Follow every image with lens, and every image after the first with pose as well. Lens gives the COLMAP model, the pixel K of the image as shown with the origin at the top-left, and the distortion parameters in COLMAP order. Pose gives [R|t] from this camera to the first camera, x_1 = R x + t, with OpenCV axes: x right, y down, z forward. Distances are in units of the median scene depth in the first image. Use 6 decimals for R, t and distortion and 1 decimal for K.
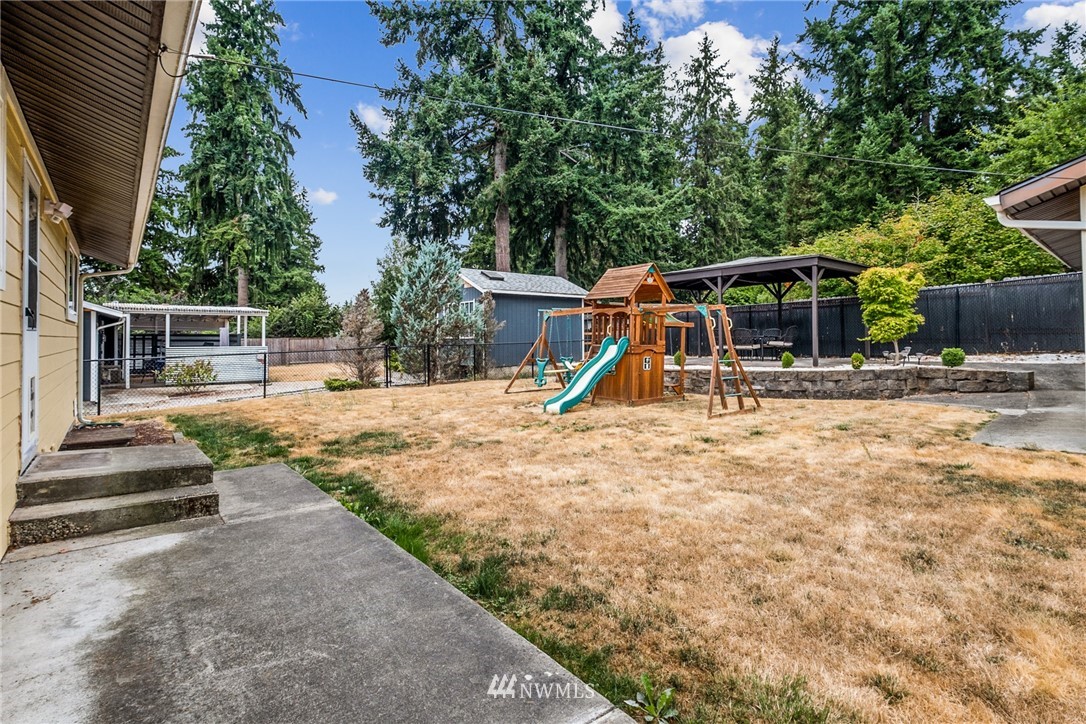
lens RADIAL K [[506.1, 0, 519.9], [0, 506.1, 329.5], [0, 0, 1]] dist [0.002541, -0.000216]
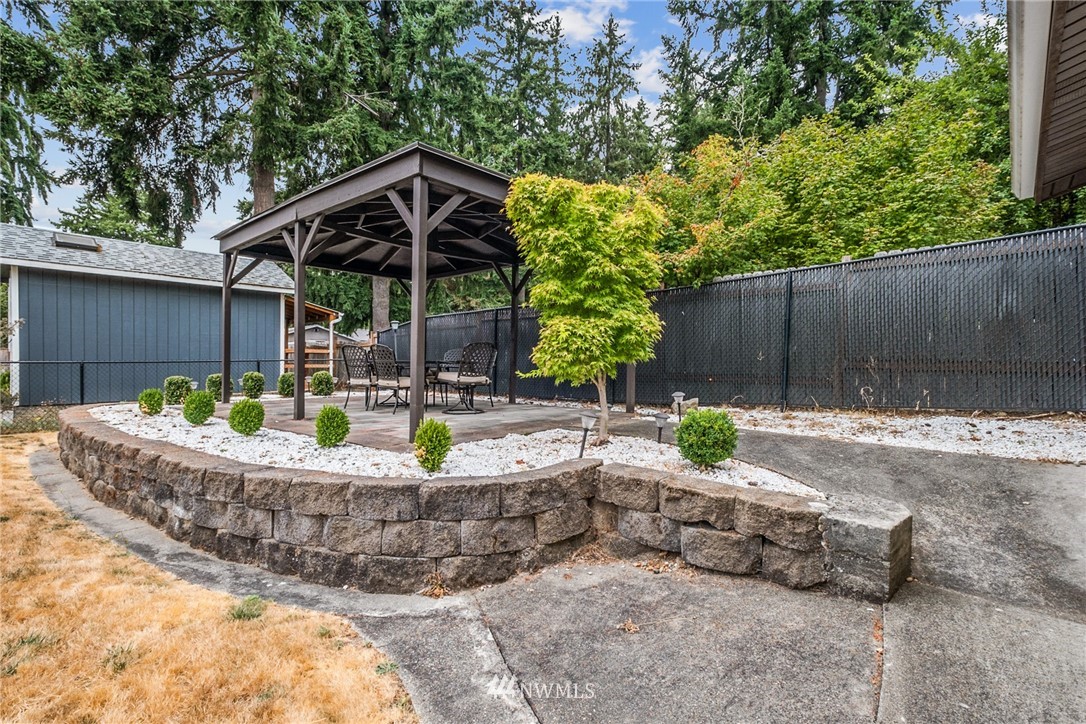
lens RADIAL K [[484.3, 0, 544.0], [0, 484.3, 368.6], [0, 0, 1]] dist [0.010947, -0.003276]
pose [[0.991826, 0.025182, 0.125089, 0.539378], [-0.029676, 0.998975, 0.034191, 0.001192], [-0.124100, -0.037624, 0.991556, 0.529446]]
